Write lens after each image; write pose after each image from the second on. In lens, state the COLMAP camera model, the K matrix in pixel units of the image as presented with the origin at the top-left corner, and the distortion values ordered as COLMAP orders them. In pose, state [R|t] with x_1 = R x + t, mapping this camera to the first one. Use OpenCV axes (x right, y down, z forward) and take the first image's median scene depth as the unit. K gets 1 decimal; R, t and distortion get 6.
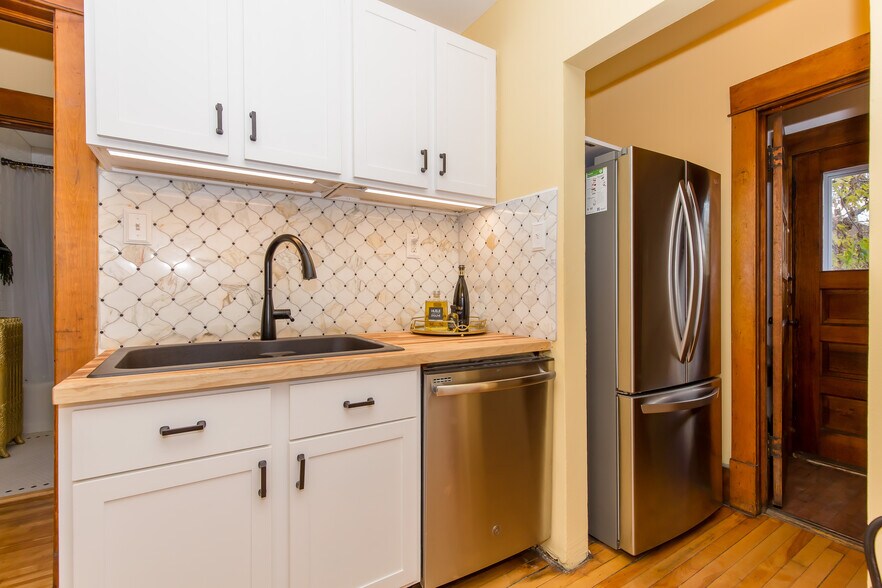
lens RADIAL K [[395.7, 0, 442.3], [0, 395.7, 296.6], [0, 0, 1]] dist [0.002231, 0.000355]
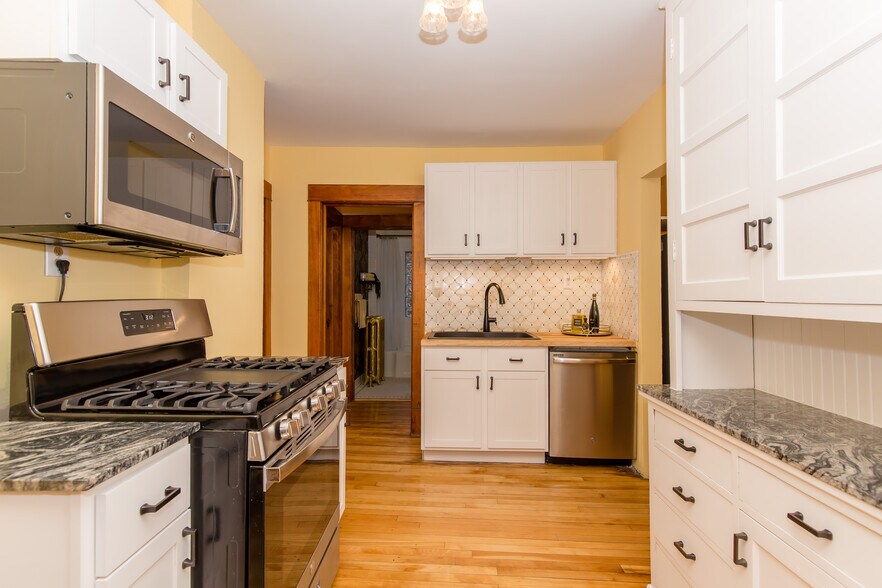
lens RADIAL K [[430.1, 0, 440.9], [0, 430.1, 289.1], [0, 0, 1]] dist [-0.000226, -0.000284]
pose [[0.821730, -0.005832, -0.569847, 0.672499], [-0.006464, 0.999788, -0.019553, -0.073277], [0.569840, 0.019751, 0.821518, -1.033967]]
